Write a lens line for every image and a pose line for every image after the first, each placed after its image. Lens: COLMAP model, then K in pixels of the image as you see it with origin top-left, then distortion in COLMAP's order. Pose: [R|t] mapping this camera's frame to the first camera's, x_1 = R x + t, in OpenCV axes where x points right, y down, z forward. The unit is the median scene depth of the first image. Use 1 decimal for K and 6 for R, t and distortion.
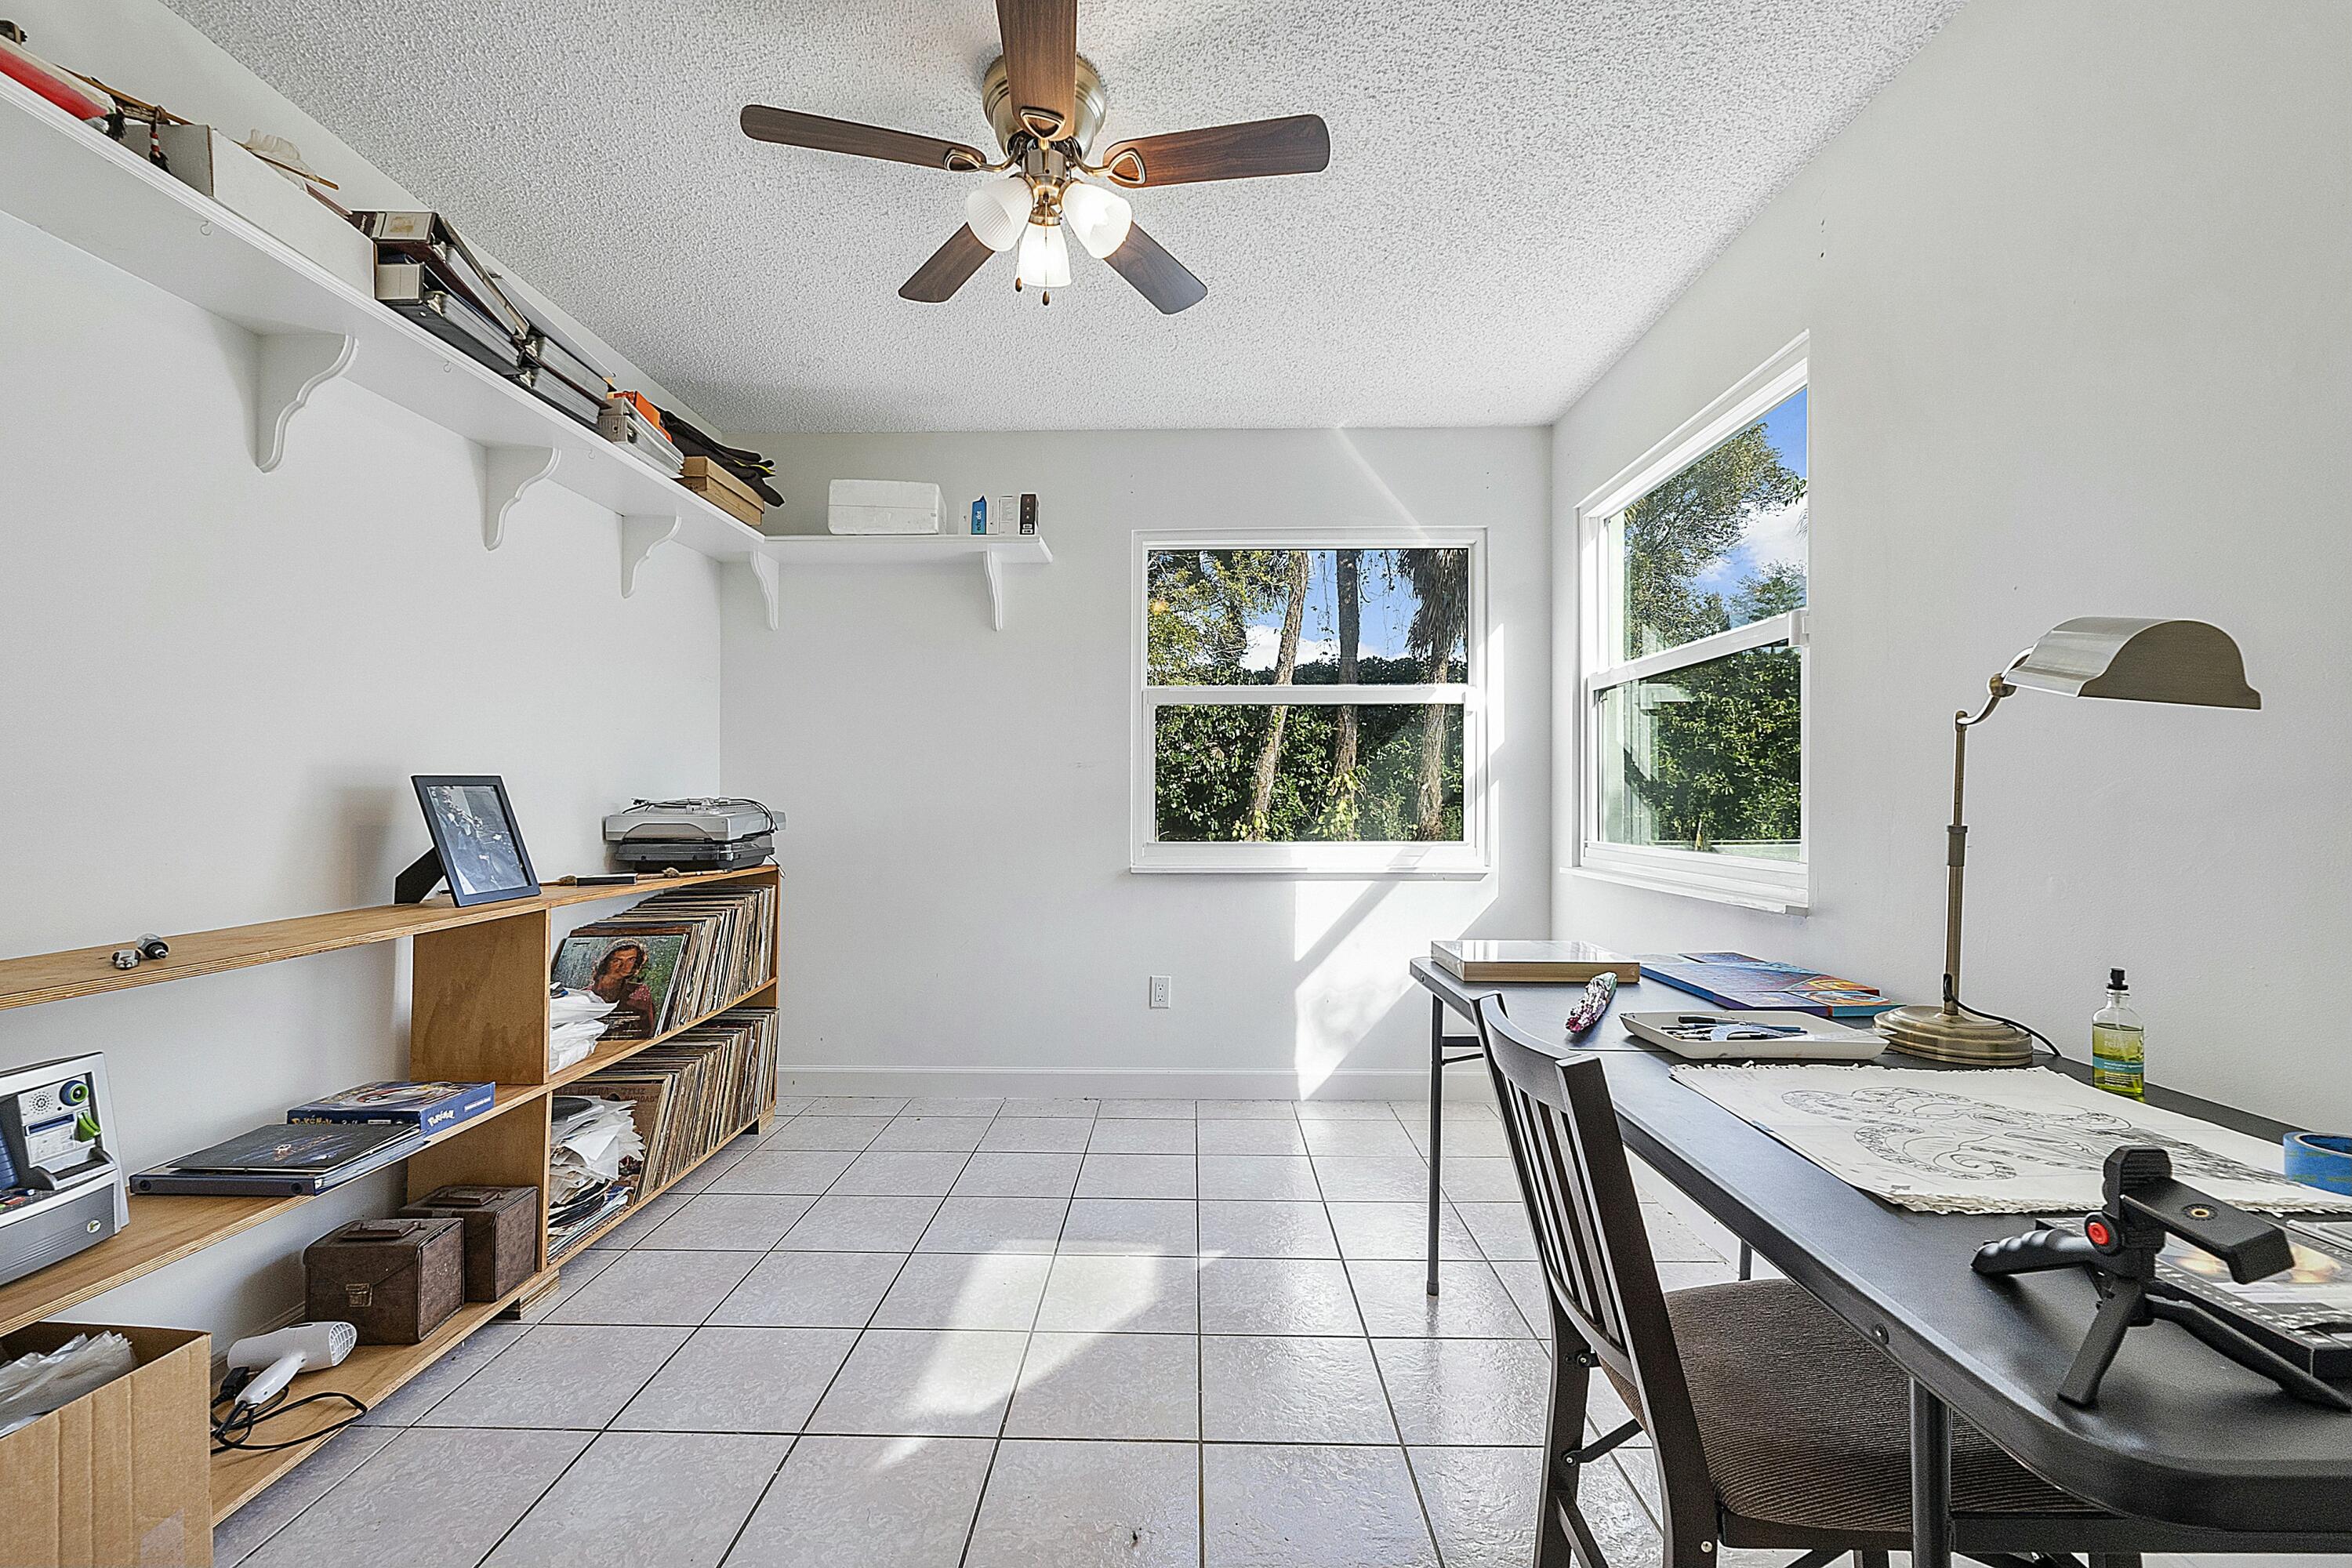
lens RADIAL K [[1007.0, 0, 1176.0], [0, 1007.0, 784.0], [0, 0, 1]] dist [-0.001615, 0.000161]
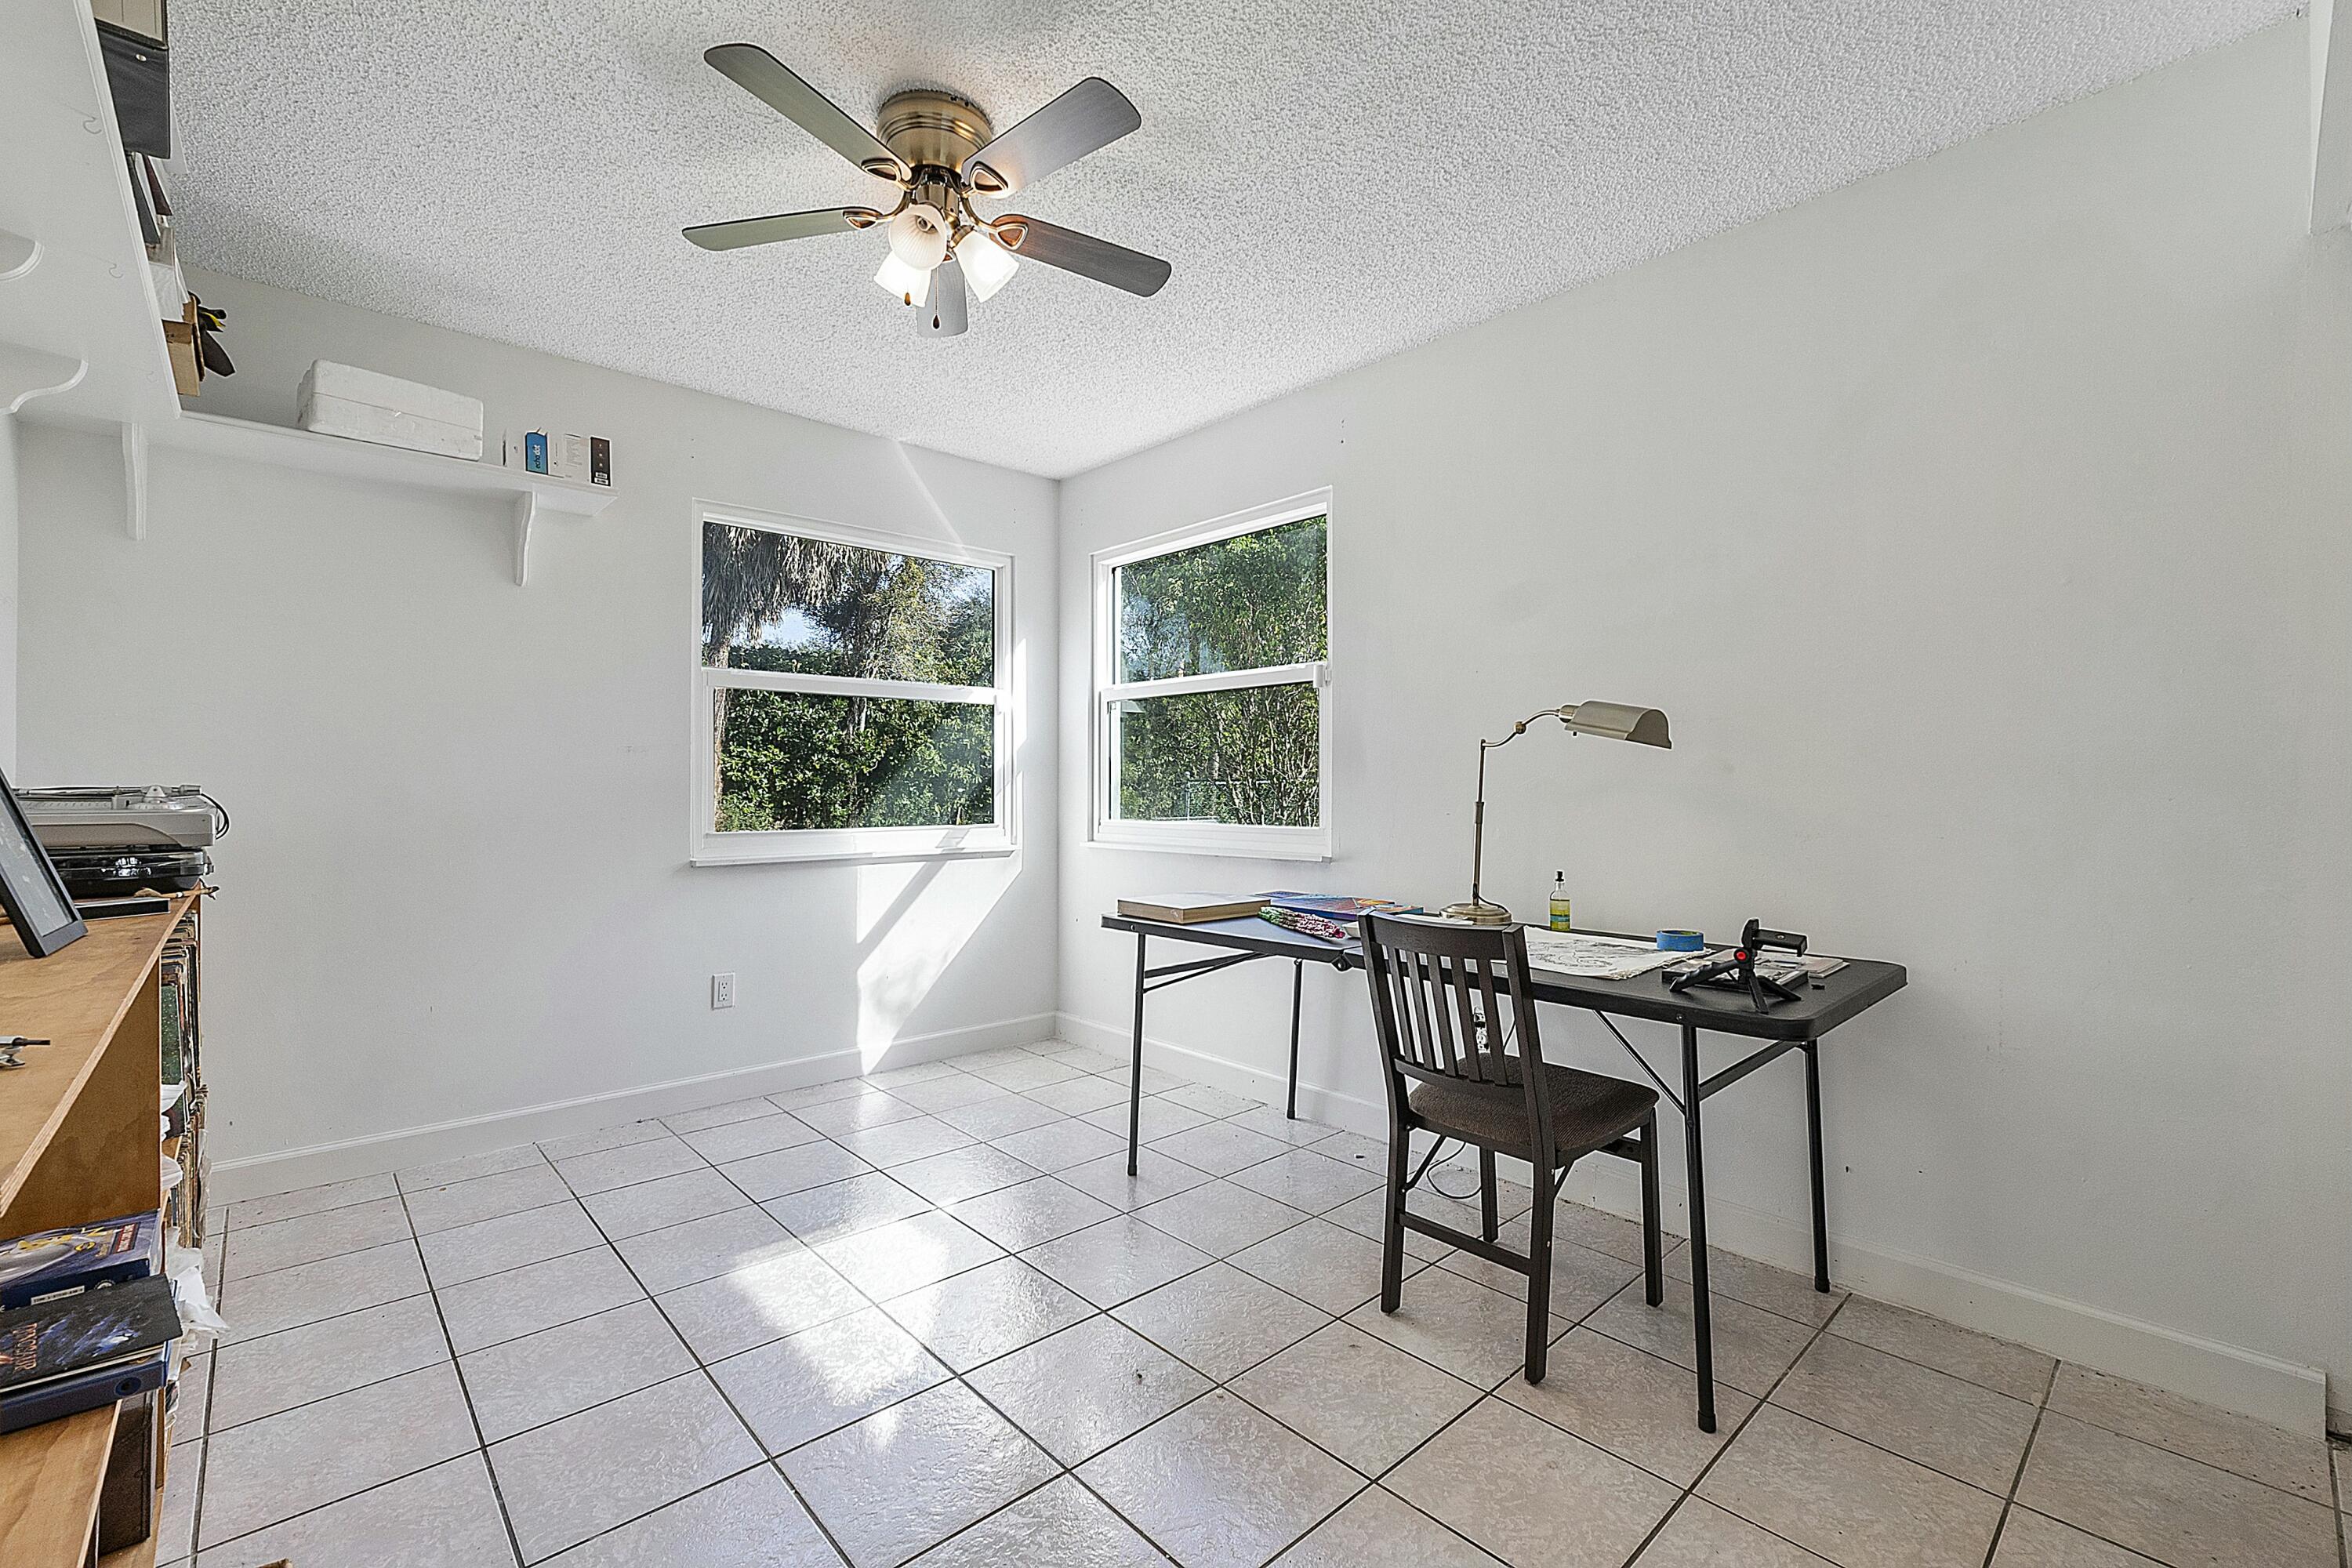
lens RADIAL K [[997.5, 0, 1174.0], [0, 997.5, 766.4], [0, 0, 1]] dist [-0.003375, -0.000755]
pose [[0.723462, 0.013762, 0.690227, -0.370747], [-0.009779, 0.999905, -0.009686, 0.000121], [-0.690295, 0.000258, 0.723528, 0.029933]]
